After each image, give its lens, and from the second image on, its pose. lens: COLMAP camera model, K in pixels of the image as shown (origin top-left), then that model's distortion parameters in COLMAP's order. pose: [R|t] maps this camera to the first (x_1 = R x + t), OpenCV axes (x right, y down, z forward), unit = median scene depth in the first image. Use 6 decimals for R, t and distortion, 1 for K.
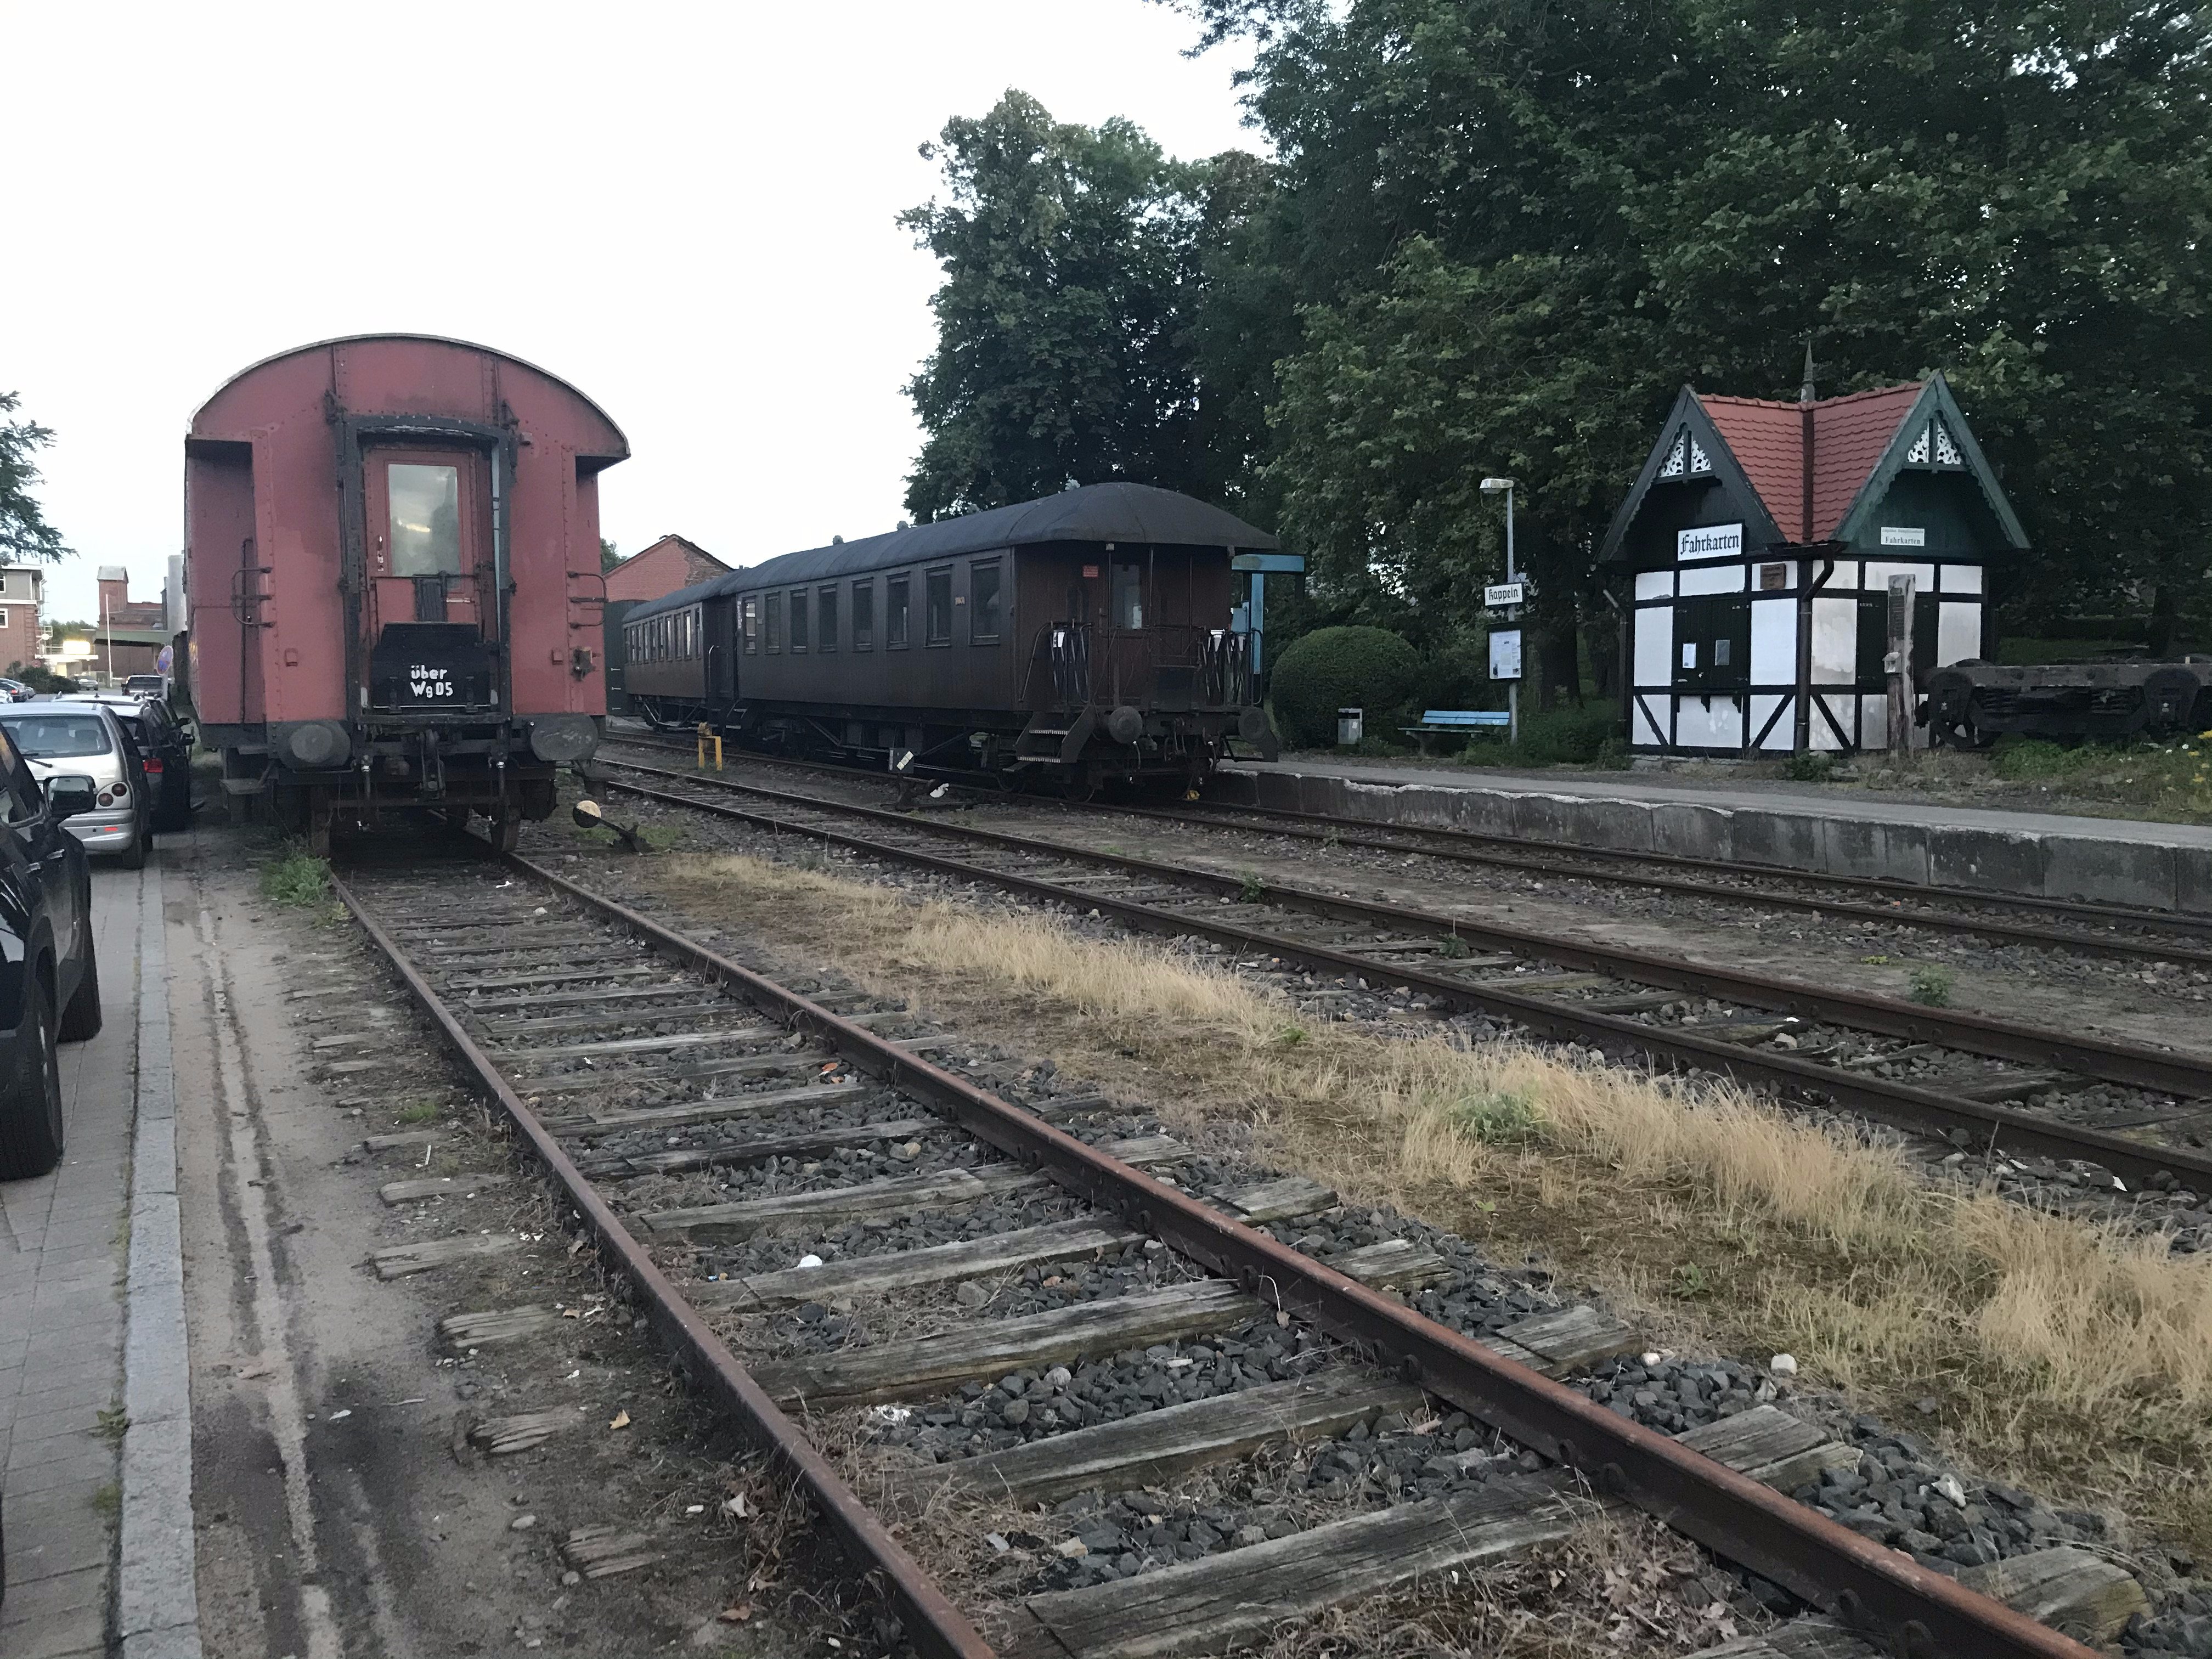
lens RADIAL K [[1822.0, 0, 1106.0], [0, 1822.0, 829.5], [0, 0, 1]] dist [0.007700, -0.005521]
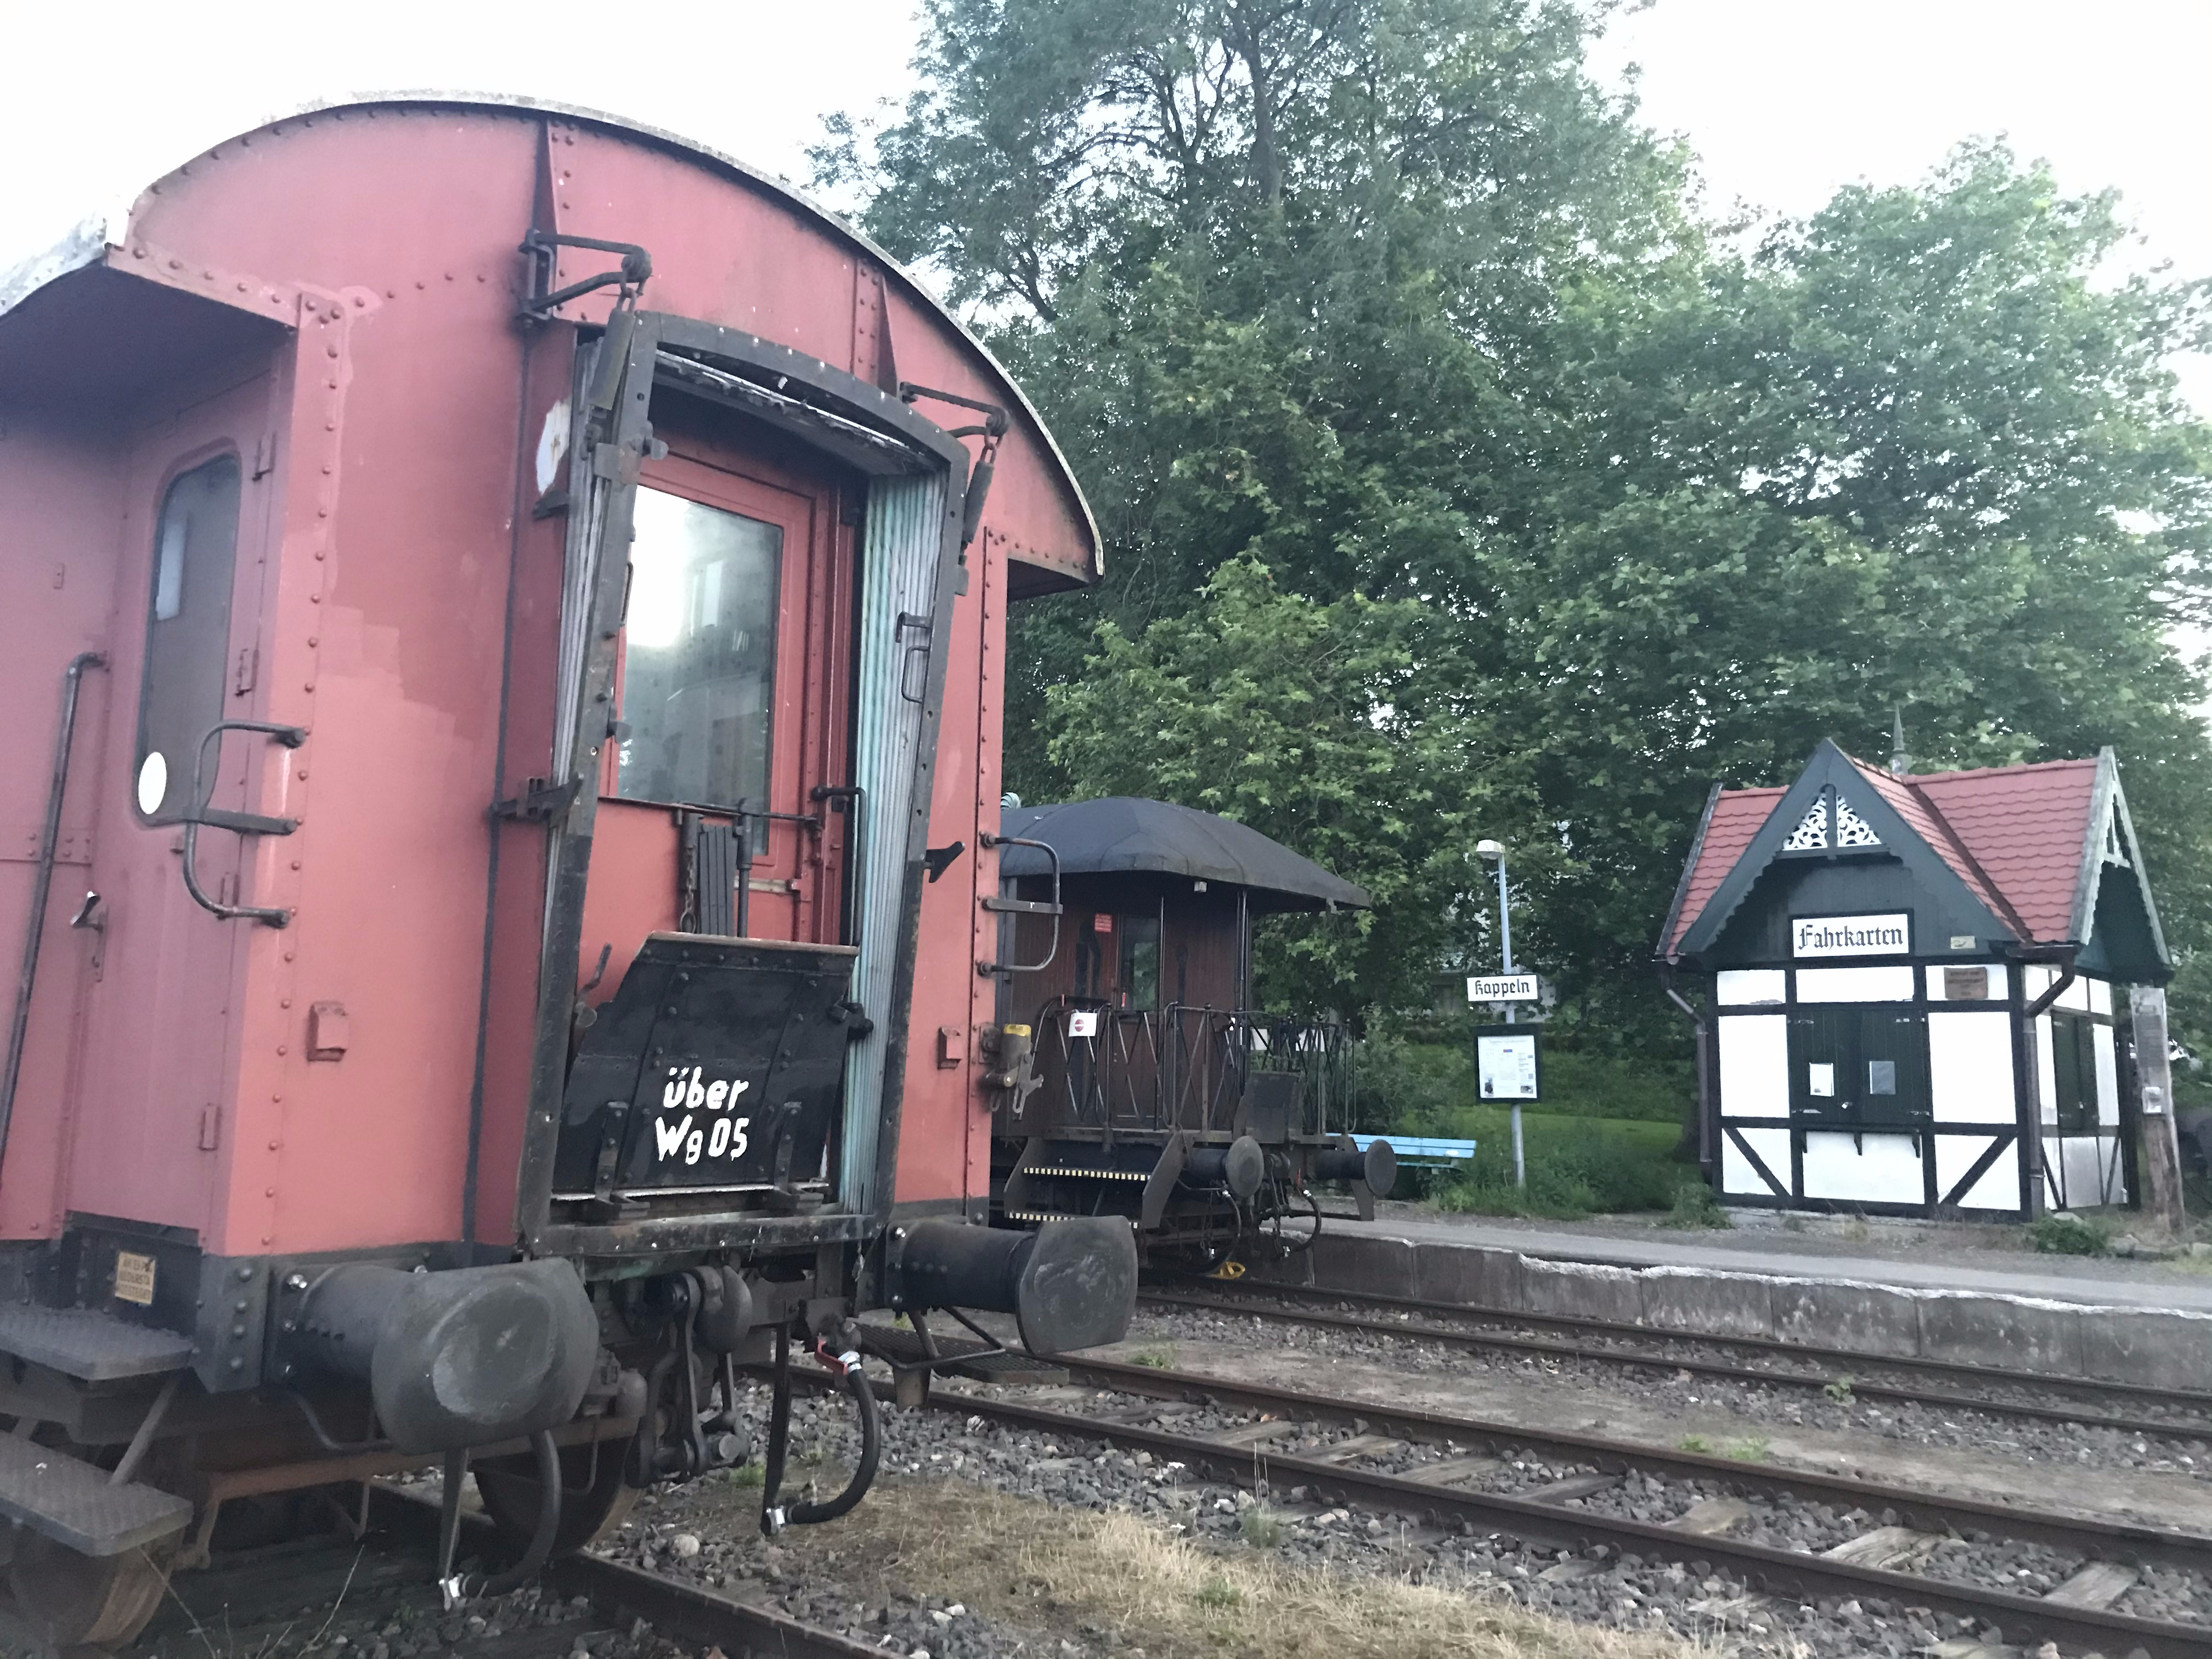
lens RADIAL K [[1822.0, 0, 1106.0], [0, 1822.0, 829.5], [0, 0, 1]] dist [0.007700, -0.005521]
pose [[0.924864, 0.077454, 0.372328, -0.265891], [0.002702, 0.977677, -0.210094, -0.038304], [-0.380289, 0.195315, 0.904009, 0.406203]]
